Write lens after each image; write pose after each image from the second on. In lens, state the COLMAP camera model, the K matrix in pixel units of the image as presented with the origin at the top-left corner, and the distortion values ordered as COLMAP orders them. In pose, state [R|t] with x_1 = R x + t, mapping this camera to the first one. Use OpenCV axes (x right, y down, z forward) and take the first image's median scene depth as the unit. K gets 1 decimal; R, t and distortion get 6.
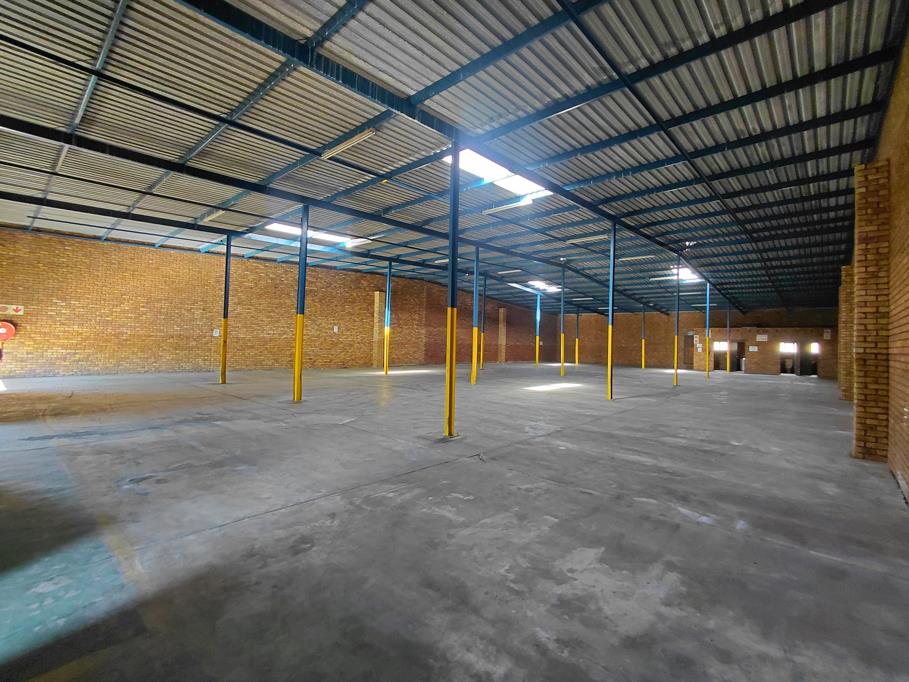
lens RADIAL K [[416.8, 0, 454.5], [0, 416.8, 341.0], [0, 0, 1]] dist [0.000890, 0.000312]
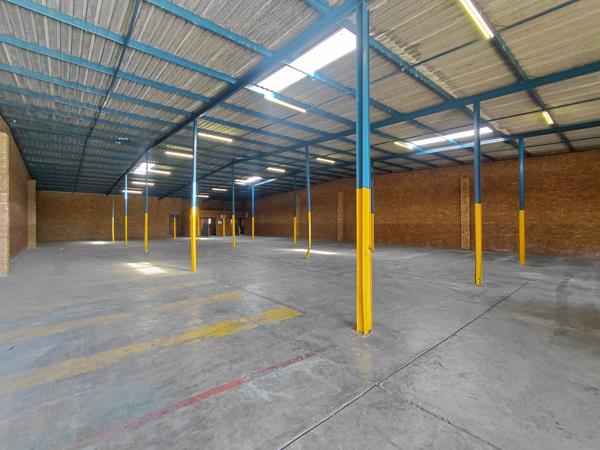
lens RADIAL K [[273.4, 0, 299.9], [0, 273.4, 220.7], [0, 0, 1]] dist [-0.003391, 0.000832]
pose [[0.120551, -0.022153, 0.992460, -0.568390], [0.004135, 0.999754, 0.021813, -0.017352], [-0.992699, 0.001474, 0.120613, 0.690457]]
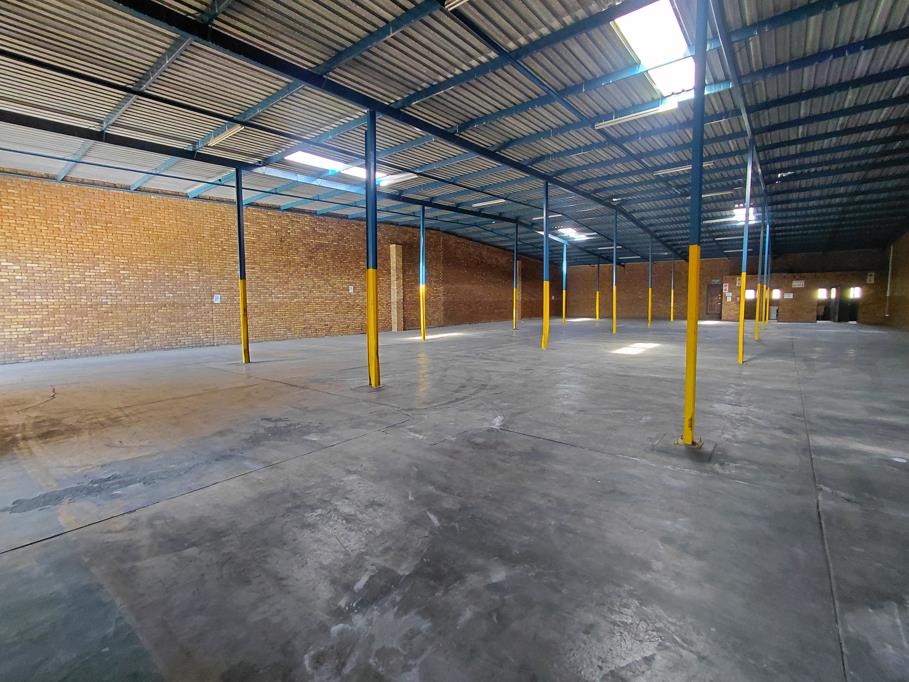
lens RADIAL K [[416.1, 0, 457.7], [0, 416.1, 339.8], [0, 0, 1]] dist [-0.000810, 0.001150]
pose [[0.997060, -0.041315, 0.064534, -0.137044], [0.034671, 0.994295, 0.100877, -0.004675], [-0.068333, -0.098343, 0.992804, 0.129014]]
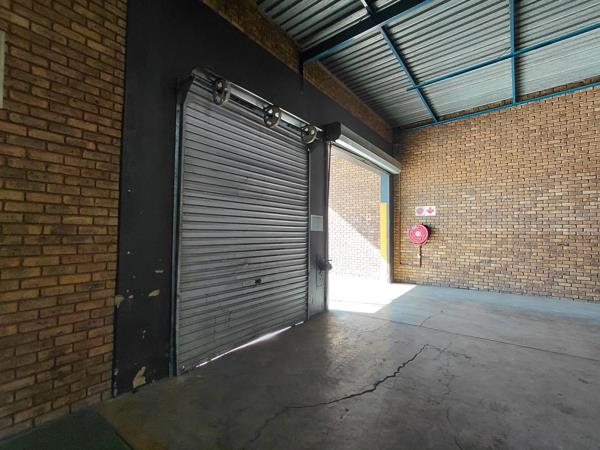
lens RADIAL K [[273.4, 0, 299.9], [0, 273.4, 220.7], [0, 0, 1]] dist [-0.003391, 0.000832]
pose [[0.097197, -0.067709, -0.992959, -0.315759], [0.003750, 0.997701, -0.067665, -0.008465], [0.995258, 0.002854, 0.097227, 0.431001]]
